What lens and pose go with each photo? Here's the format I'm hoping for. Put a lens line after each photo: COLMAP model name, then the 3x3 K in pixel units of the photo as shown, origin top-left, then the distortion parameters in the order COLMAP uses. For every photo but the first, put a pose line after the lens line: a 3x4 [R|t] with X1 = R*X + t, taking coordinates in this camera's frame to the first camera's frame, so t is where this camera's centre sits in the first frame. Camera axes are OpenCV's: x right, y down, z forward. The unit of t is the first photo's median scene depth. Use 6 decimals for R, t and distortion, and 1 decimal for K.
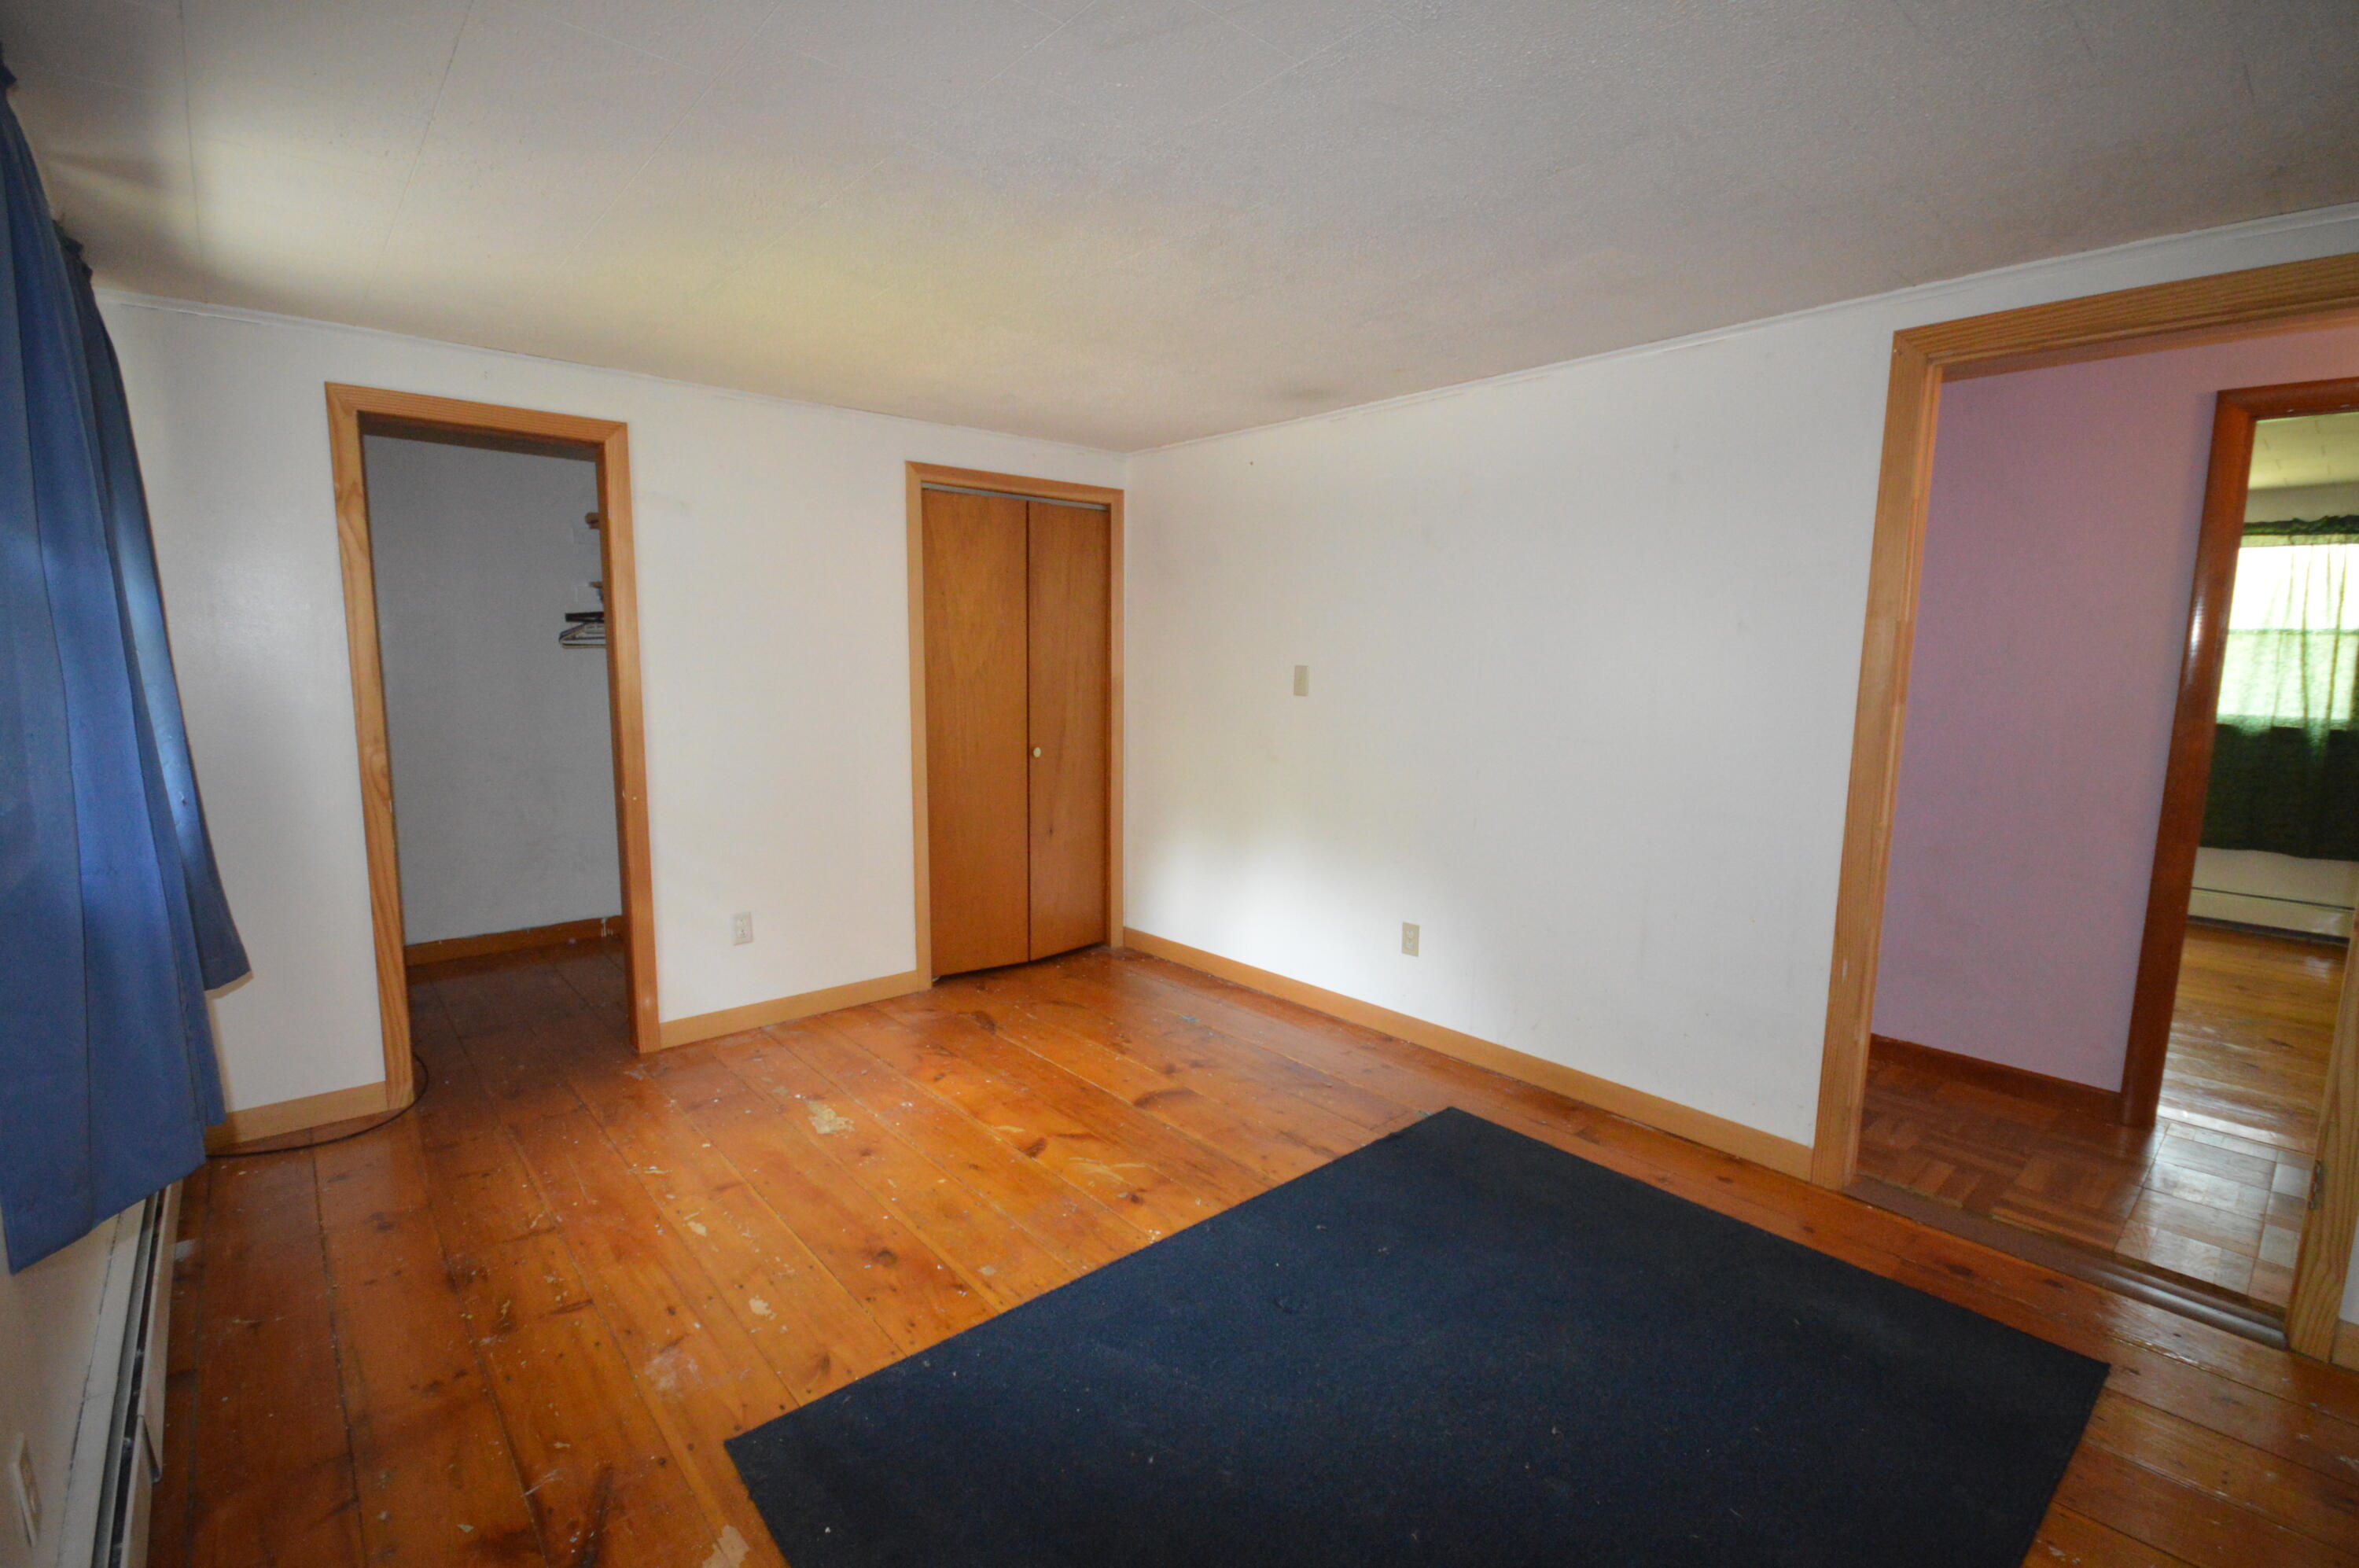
lens RADIAL K [[1050.0, 0, 1172.7], [0, 1050.0, 797.0], [0, 0, 1]] dist [-0.001459, -0.000113]
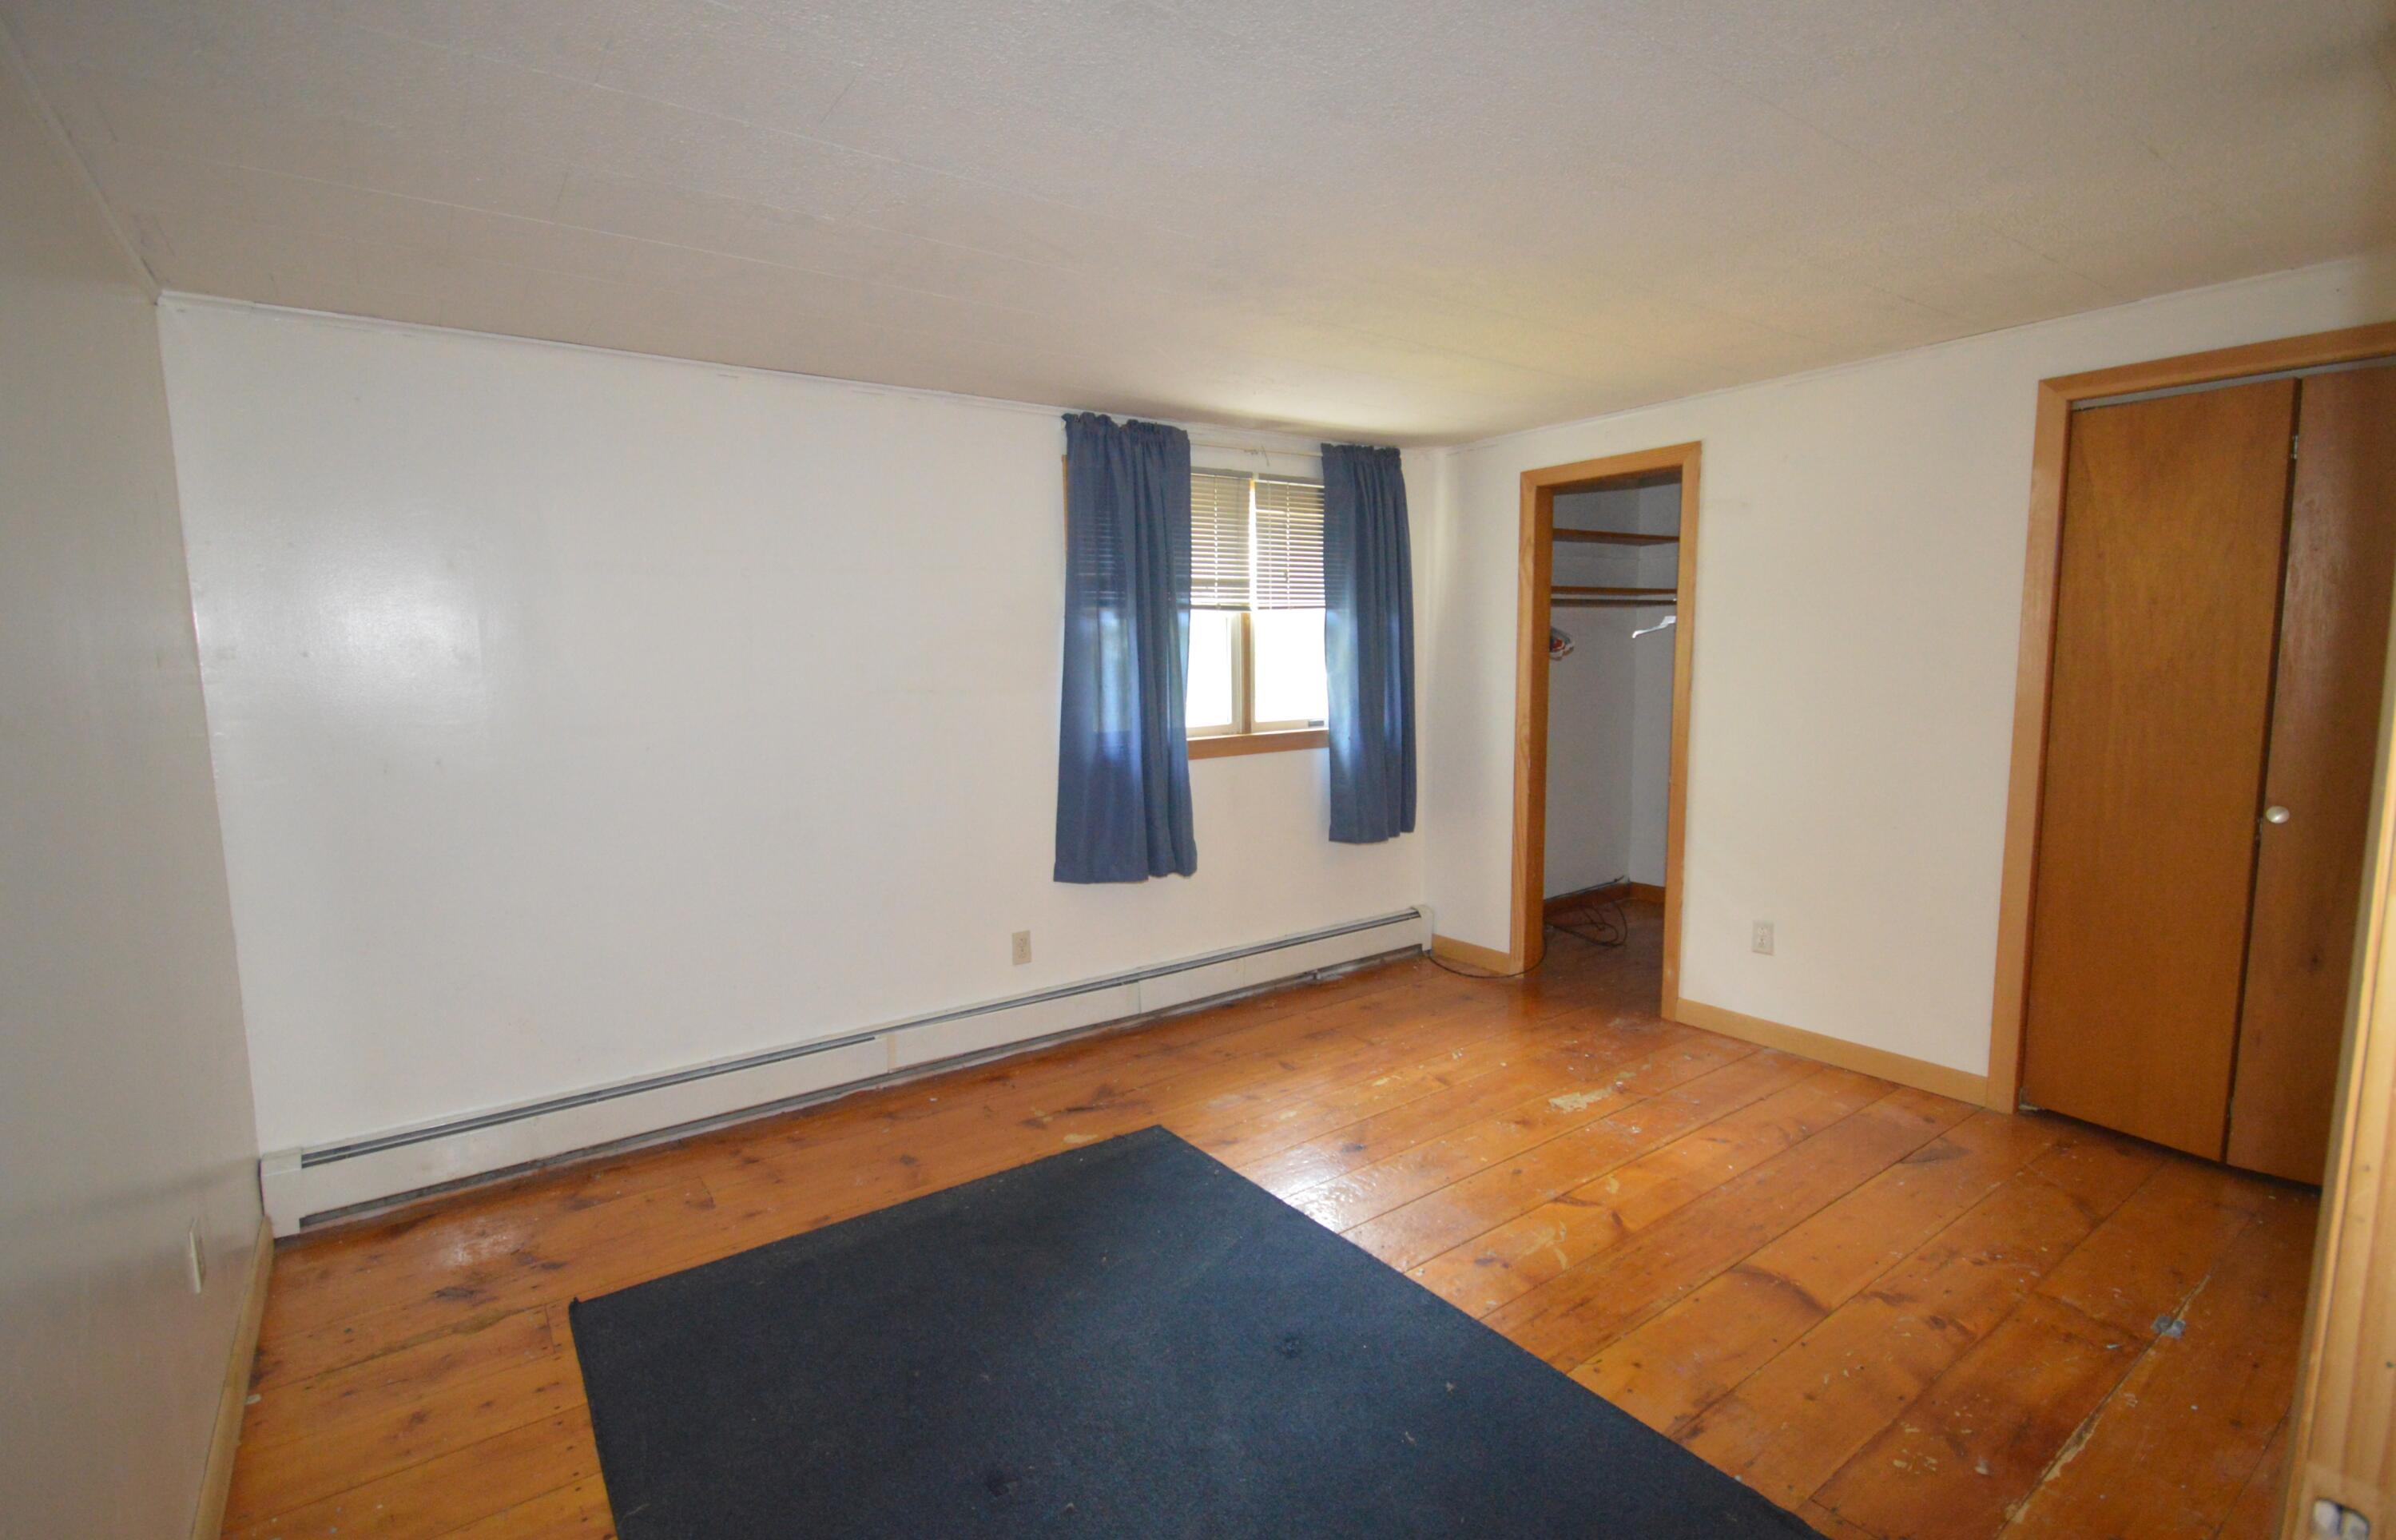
lens RADIAL K [[1105.6, 0, 1200.4], [0, 1105.6, 780.2], [0, 0, 1]] dist [-0.045618, 0.062988]
pose [[-0.089316, 0.106530, -0.990290, 0.644874], [-0.122964, 0.985478, 0.117103, -0.073939], [0.988384, 0.132229, -0.074920, 0.578761]]
